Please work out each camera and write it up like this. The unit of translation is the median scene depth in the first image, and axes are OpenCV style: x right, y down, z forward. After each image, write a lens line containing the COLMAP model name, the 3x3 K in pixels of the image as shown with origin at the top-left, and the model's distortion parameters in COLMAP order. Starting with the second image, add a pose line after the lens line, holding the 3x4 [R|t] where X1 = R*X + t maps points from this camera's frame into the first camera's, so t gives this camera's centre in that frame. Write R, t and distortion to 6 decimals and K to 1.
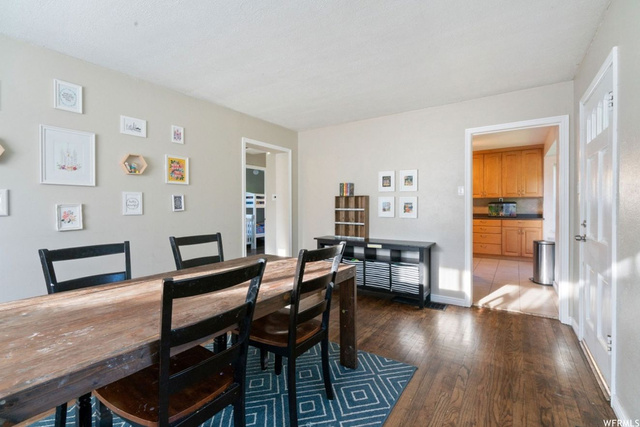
lens RADIAL K [[286.8, 0, 313.5], [0, 286.8, 210.9], [0, 0, 1]] dist [-0.000912, 0.000620]
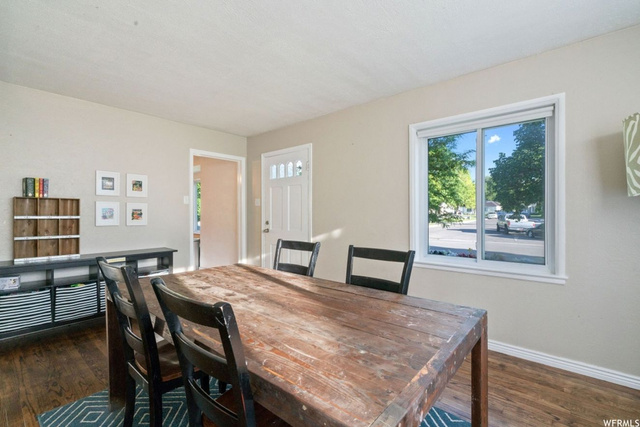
lens RADIAL K [[289.0, 0, 315.8], [0, 289.0, 211.9], [0, 0, 1]] dist [-0.000458, 0.000605]
pose [[0.107157, 0.007248, 0.994216, -0.530306], [0.014127, 0.999861, -0.008812, -0.002880], [-0.994142, 0.014990, 0.107040, 0.306183]]
